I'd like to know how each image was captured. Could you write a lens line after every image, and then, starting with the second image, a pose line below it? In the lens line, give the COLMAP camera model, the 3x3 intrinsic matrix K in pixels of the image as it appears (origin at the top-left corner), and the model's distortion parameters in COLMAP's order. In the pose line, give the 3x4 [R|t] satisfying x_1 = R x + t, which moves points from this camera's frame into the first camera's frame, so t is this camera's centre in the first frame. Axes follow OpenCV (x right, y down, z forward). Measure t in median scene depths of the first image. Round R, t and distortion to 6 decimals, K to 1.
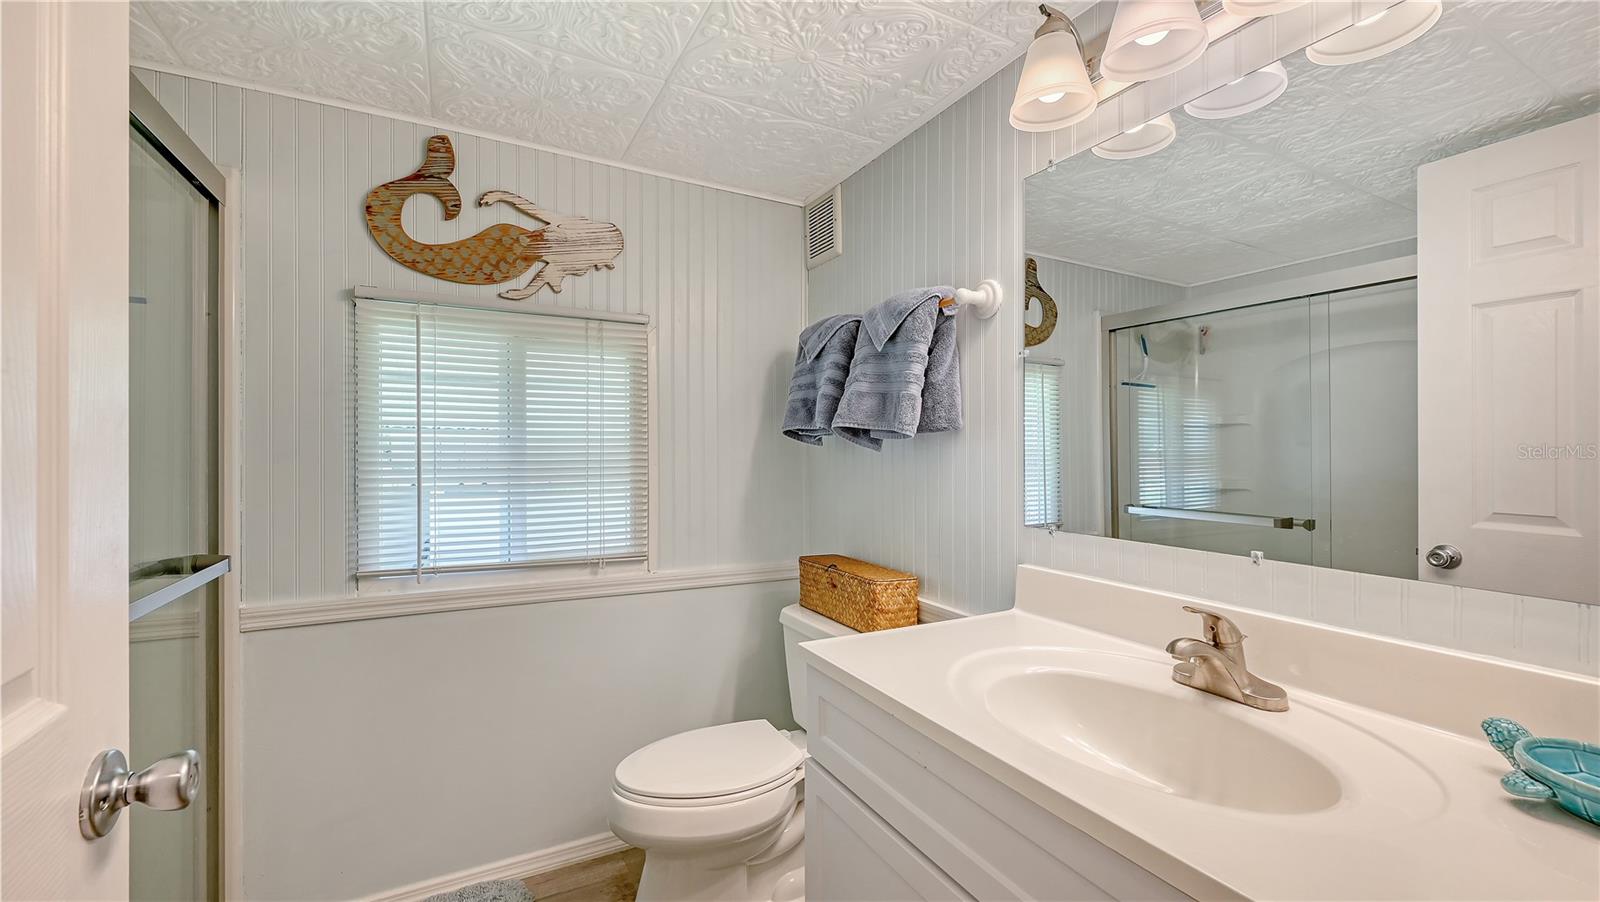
lens RADIAL K [[647.0, 0, 806.3], [0, 647.0, 451.5], [0, 0, 1]] dist [-0.001610, 0.000772]
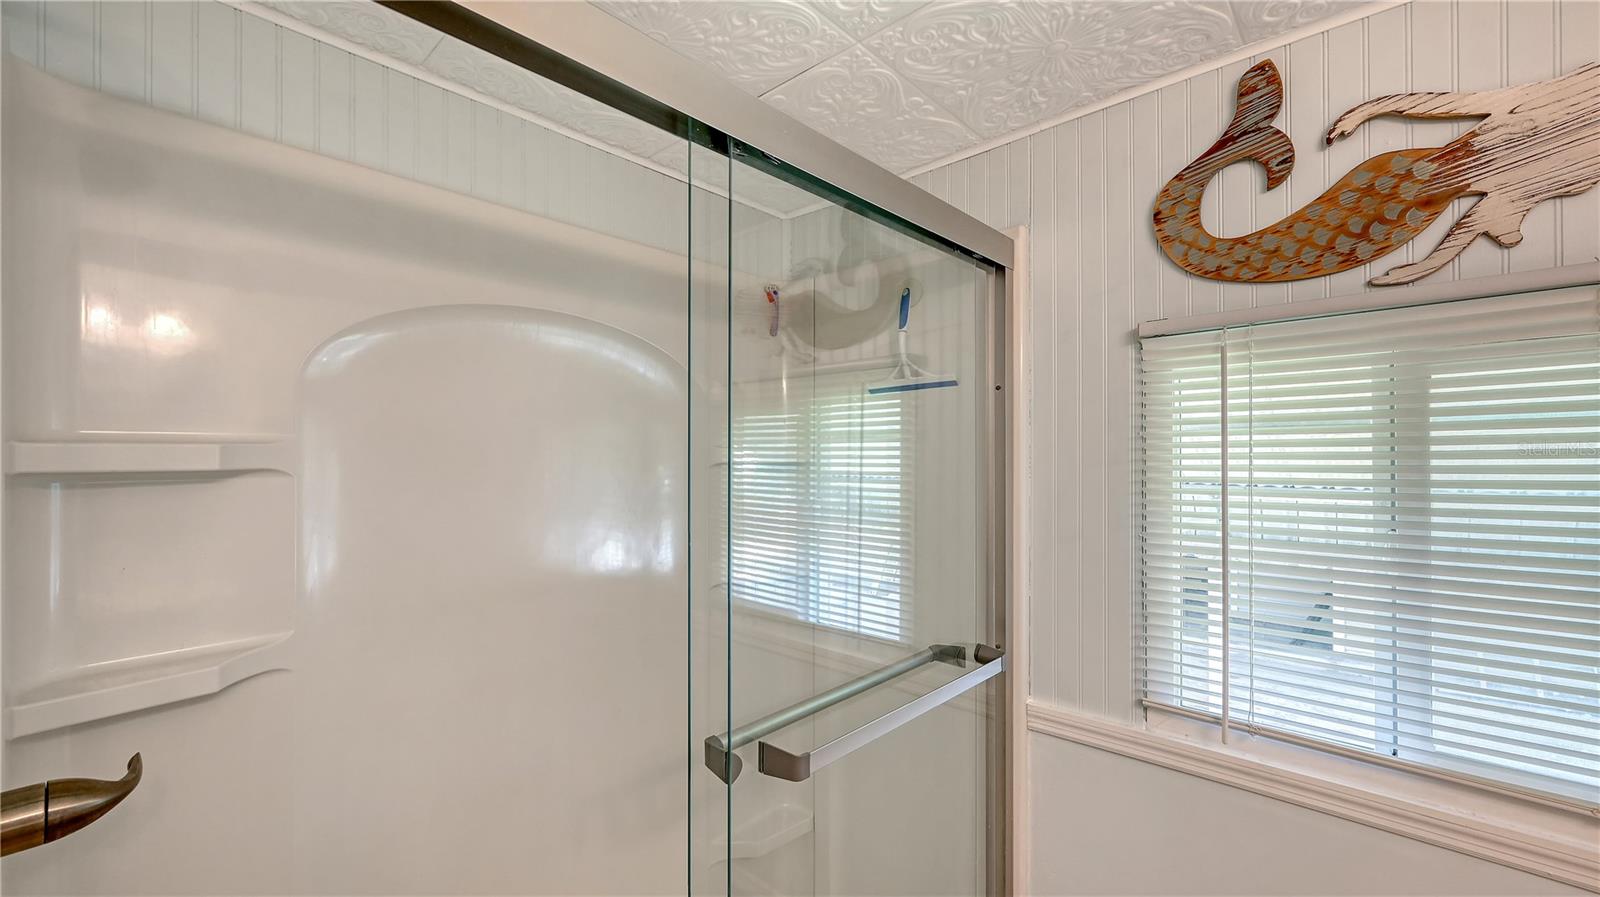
lens RADIAL K [[639.8, 0, 807.3], [0, 639.8, 456.5], [0, 0, 1]] dist [-0.001015, 0.000629]
pose [[0.320624, -0.002360, -0.947204, -0.100537], [0.005522, 0.999985, -0.000623, -0.094272], [0.947191, -0.005031, 0.320632, 0.359067]]
